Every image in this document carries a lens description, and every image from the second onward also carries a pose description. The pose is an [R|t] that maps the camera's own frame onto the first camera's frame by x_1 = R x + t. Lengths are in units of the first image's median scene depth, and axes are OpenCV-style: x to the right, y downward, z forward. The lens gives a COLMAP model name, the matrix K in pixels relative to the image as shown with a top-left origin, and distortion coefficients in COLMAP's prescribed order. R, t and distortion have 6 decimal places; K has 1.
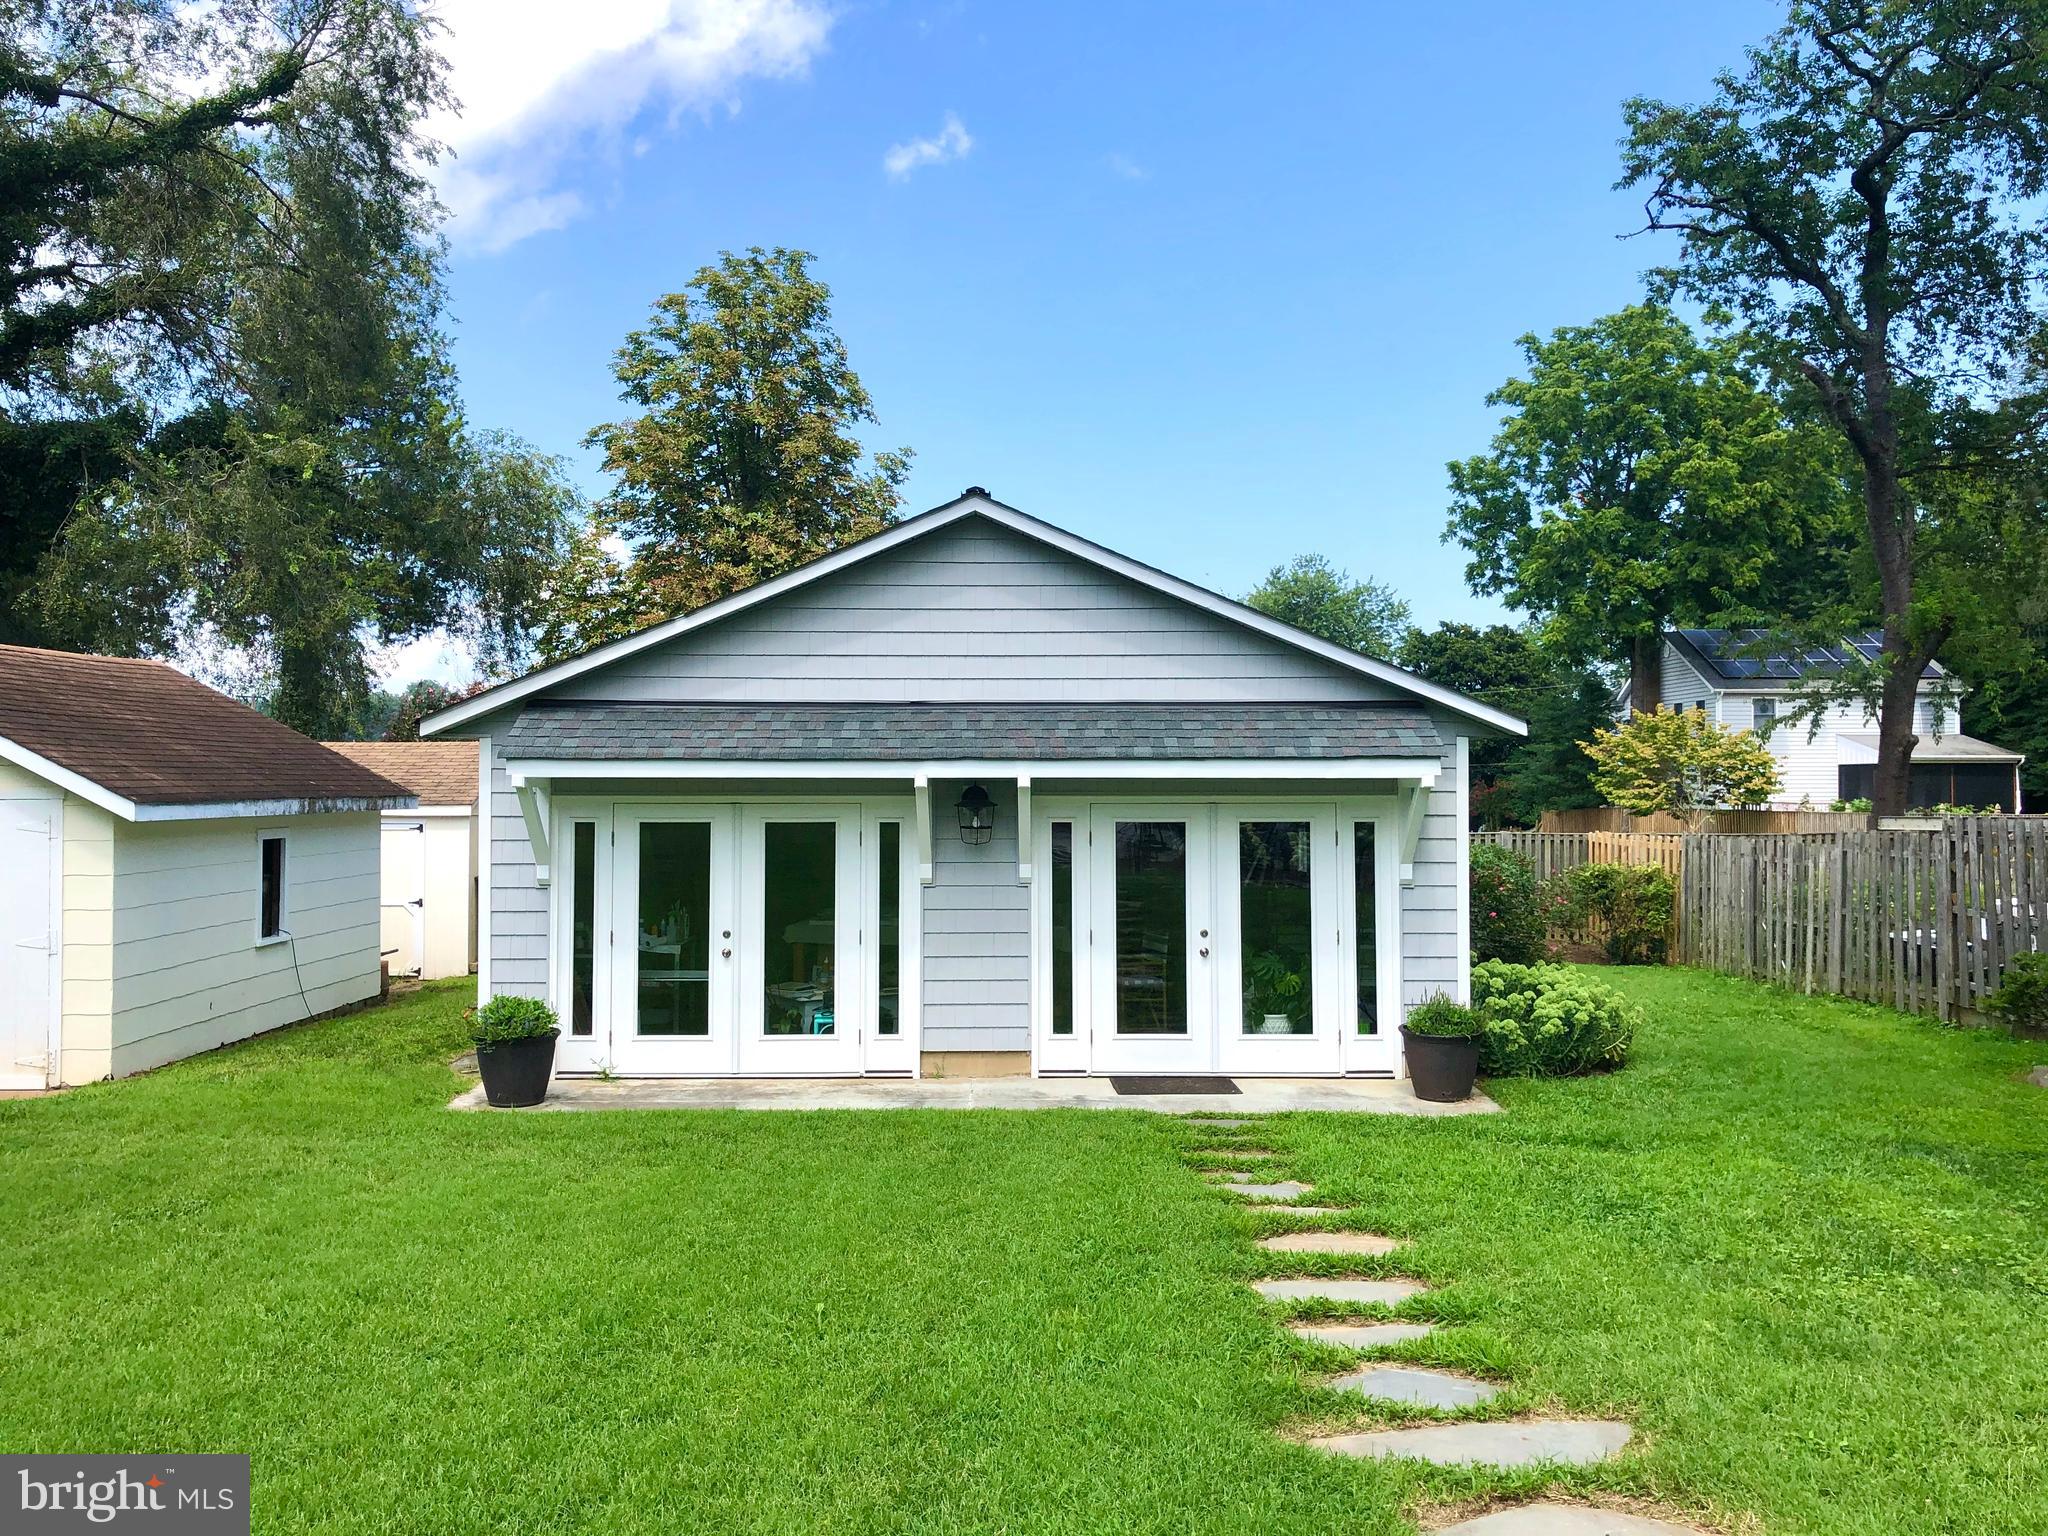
lens RADIAL K [[1681.0, 0, 1024.0], [0, 1681.0, 768.0], [0, 0, 1]] dist [0.149142, -0.304282]
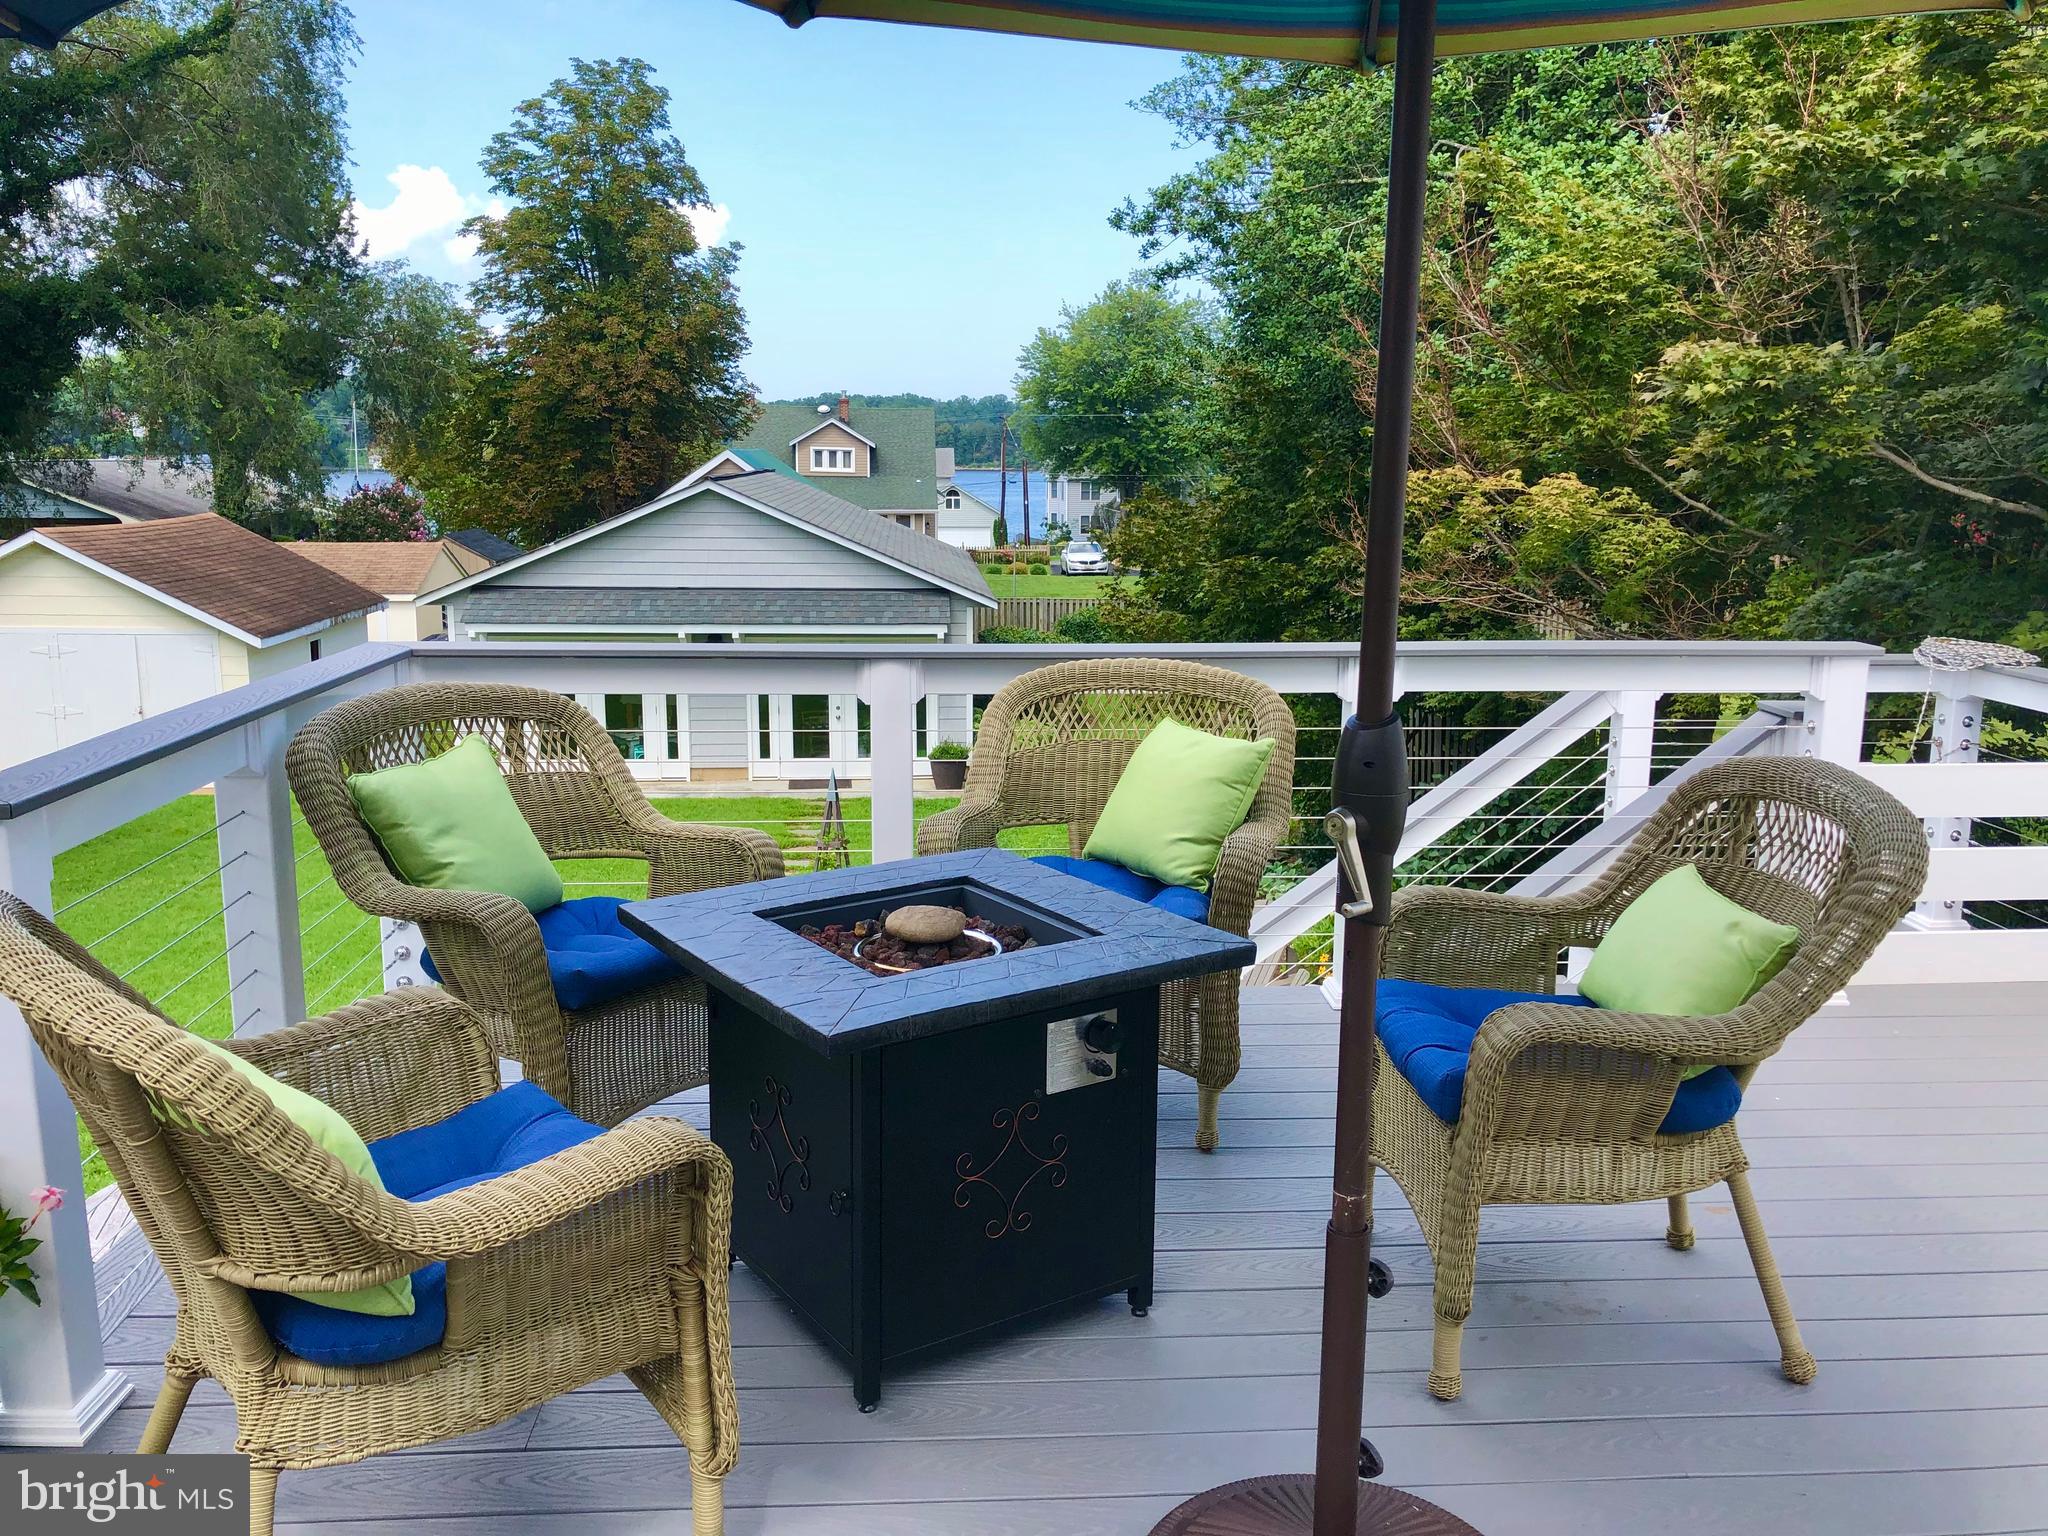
lens RADIAL K [[1548.7, 0, 1024.0], [0, 1548.7, 768.0], [0, 0, 1]] dist [0.003514, 0.002944]
pose [[0.996104, -0.006843, 0.087926, 0.071247], [-0.010257, 0.981230, 0.192567, -0.077338], [-0.087593, -0.192719, 0.977337, -0.333327]]
